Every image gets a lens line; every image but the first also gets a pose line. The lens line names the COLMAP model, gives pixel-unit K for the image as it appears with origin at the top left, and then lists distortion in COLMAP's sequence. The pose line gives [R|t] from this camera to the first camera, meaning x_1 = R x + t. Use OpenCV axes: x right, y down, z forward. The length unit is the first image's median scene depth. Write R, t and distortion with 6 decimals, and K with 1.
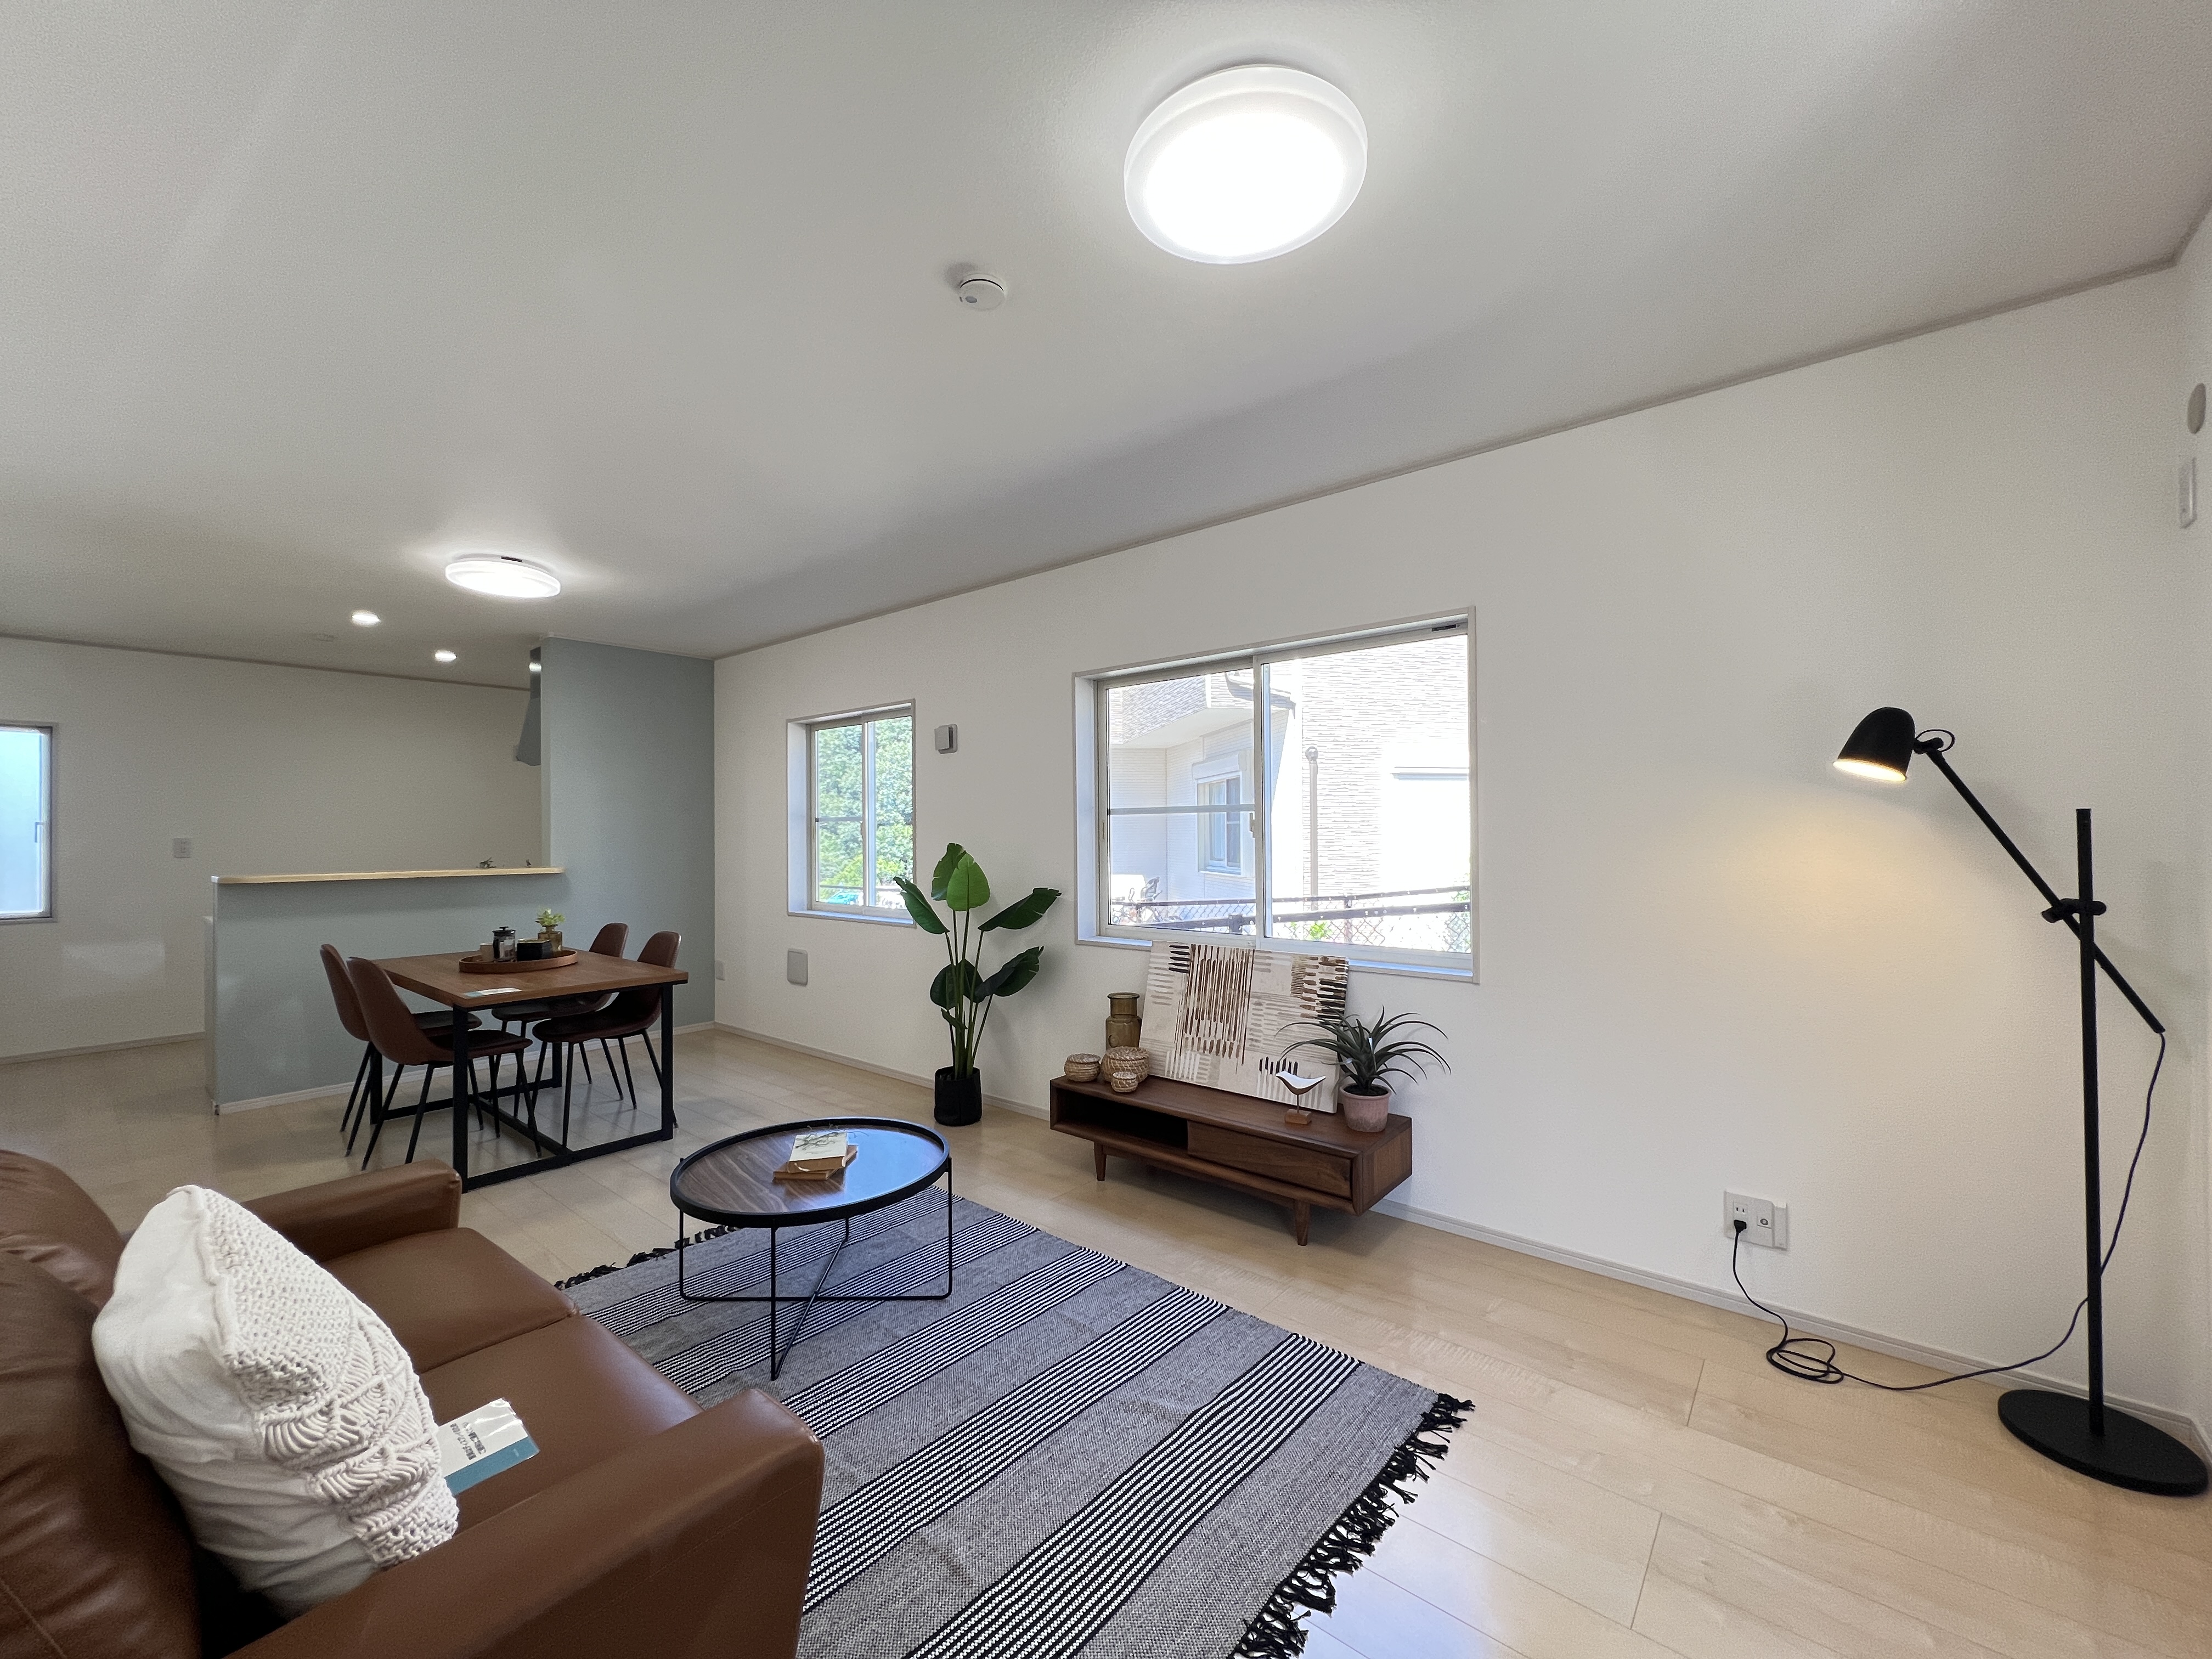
lens RADIAL K [[884.1, 0, 1117.0], [0, 884.1, 825.8], [0, 0, 1]] dist [-0.000475, 0.000577]
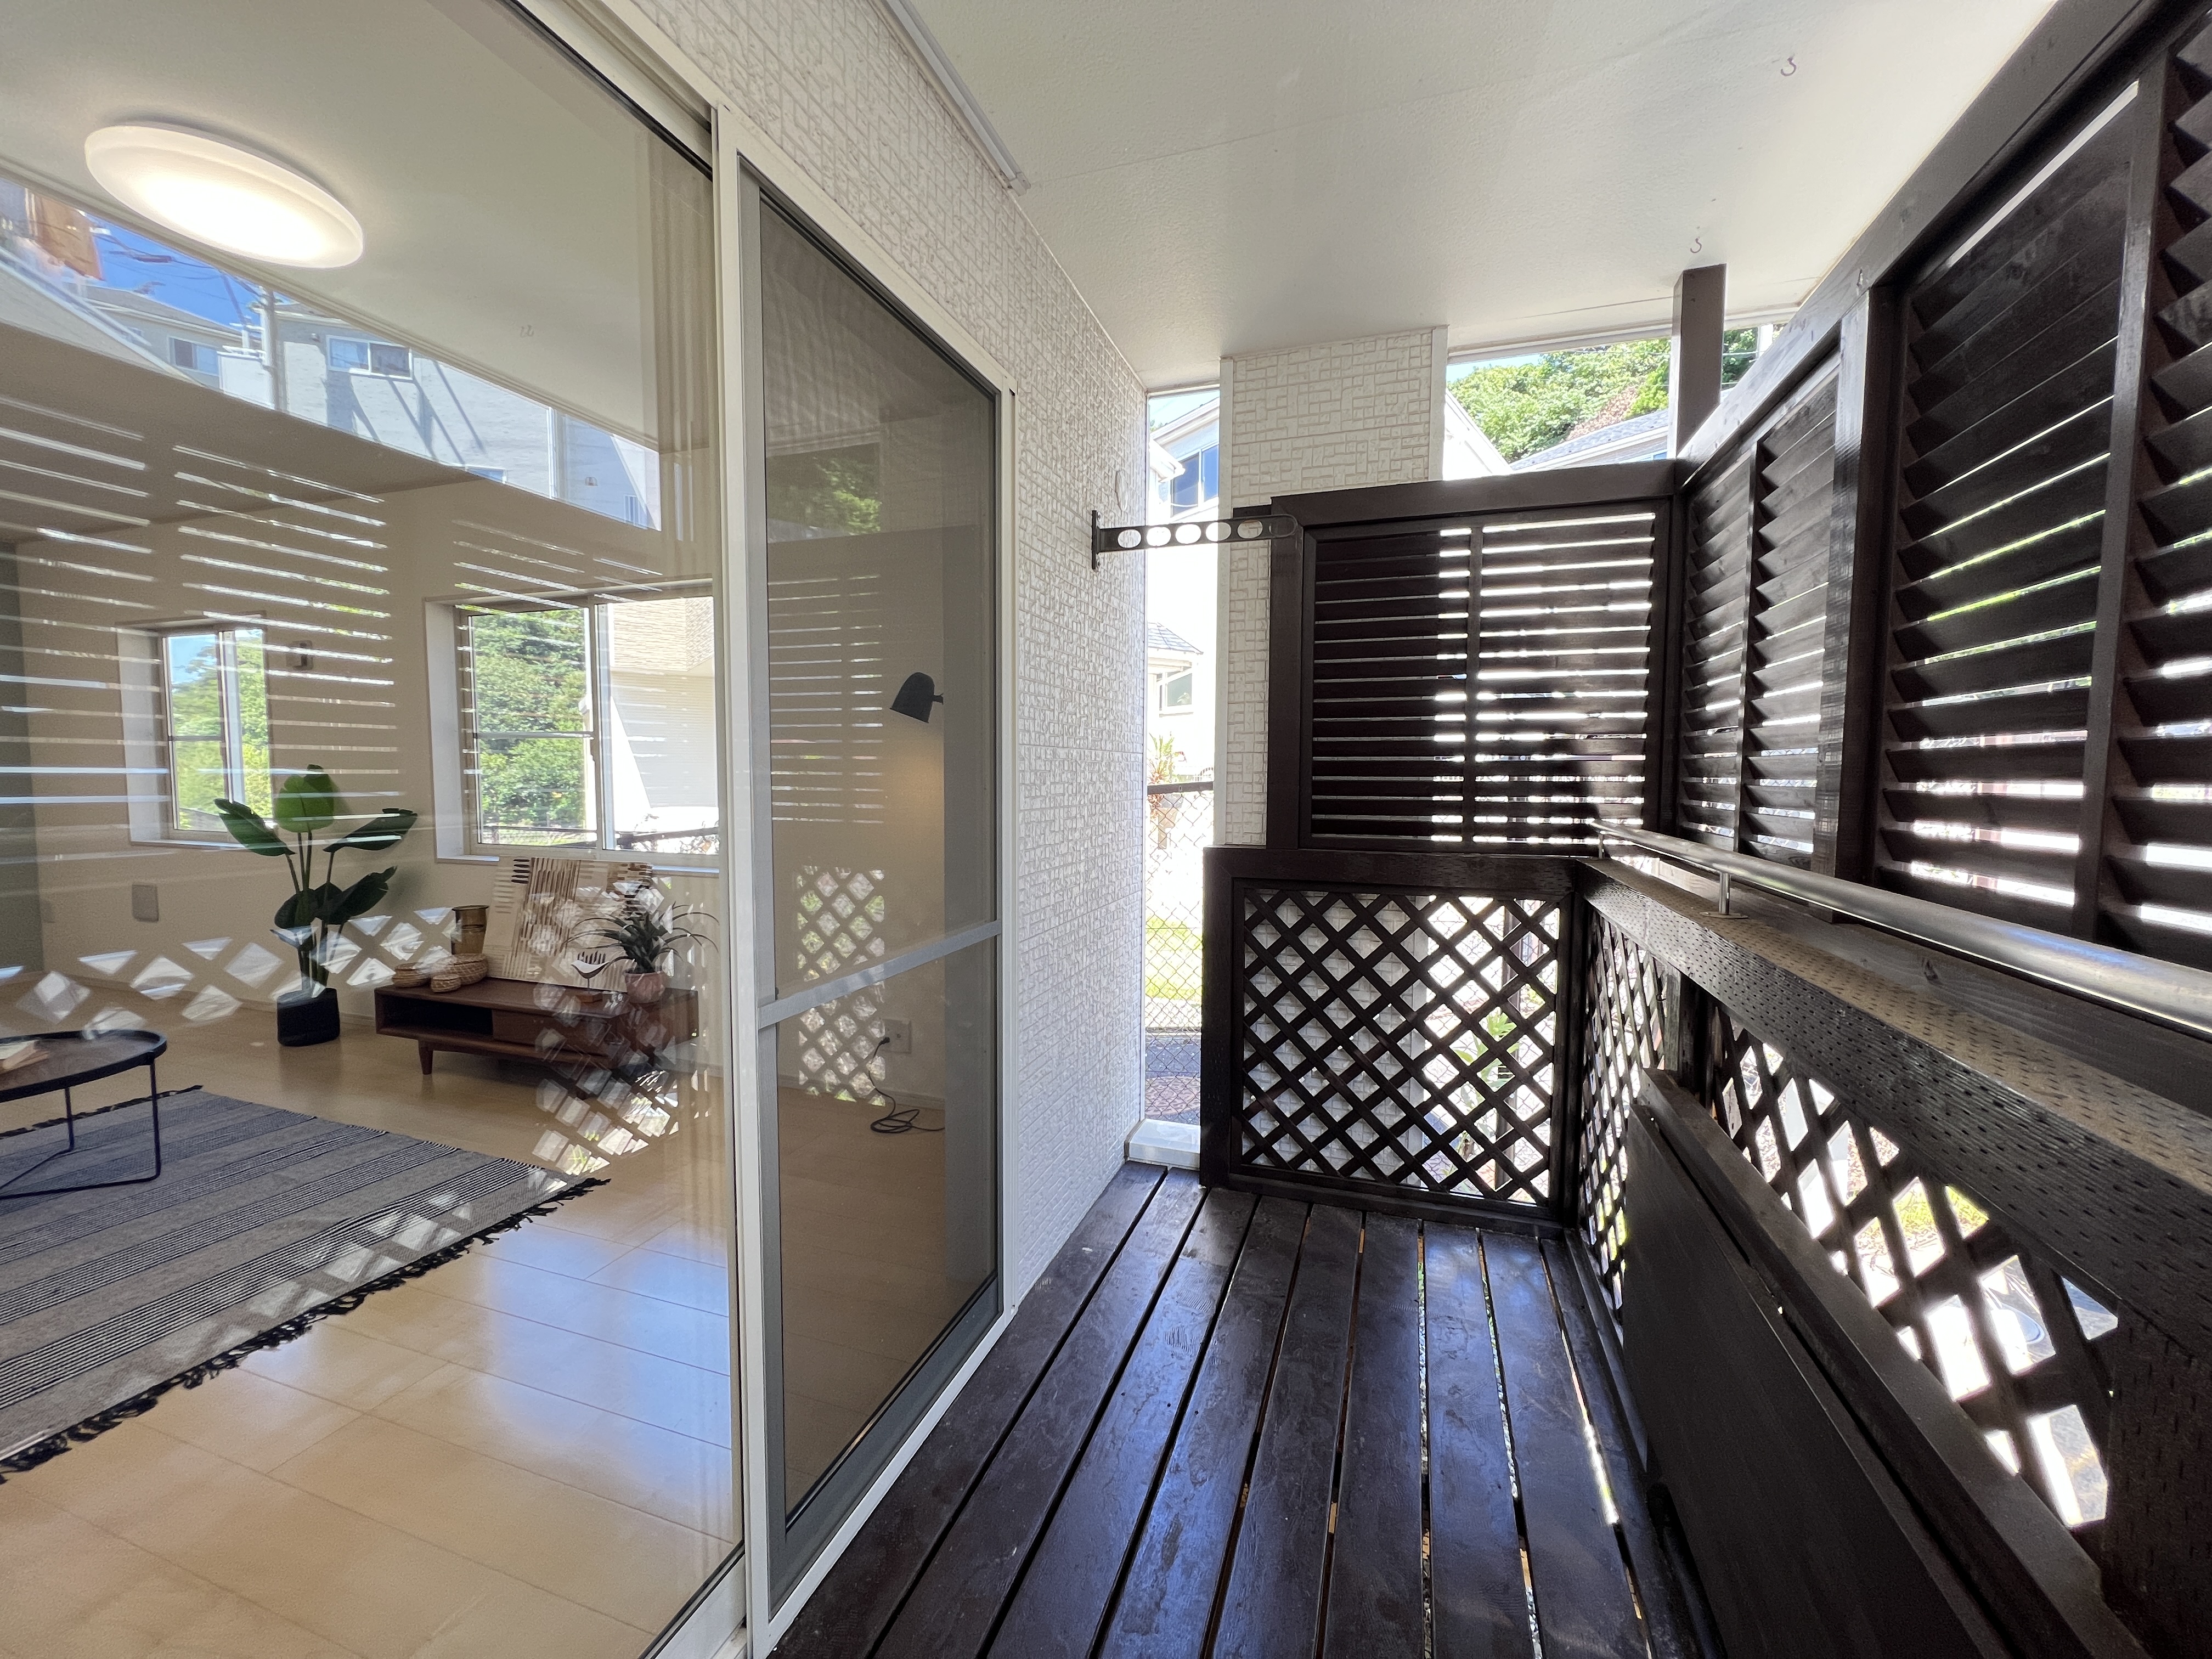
lens RADIAL K [[884.1, 0, 1104.5], [0, 884.1, 821.4], [0, 0, 1]] dist [-0.000475, 0.000577]
pose [[0.937065, -0.009990, 0.349013, 0.388332], [-0.013981, 0.997715, 0.066096, 0.006523], [-0.348876, -0.066816, 0.934784, -0.289301]]
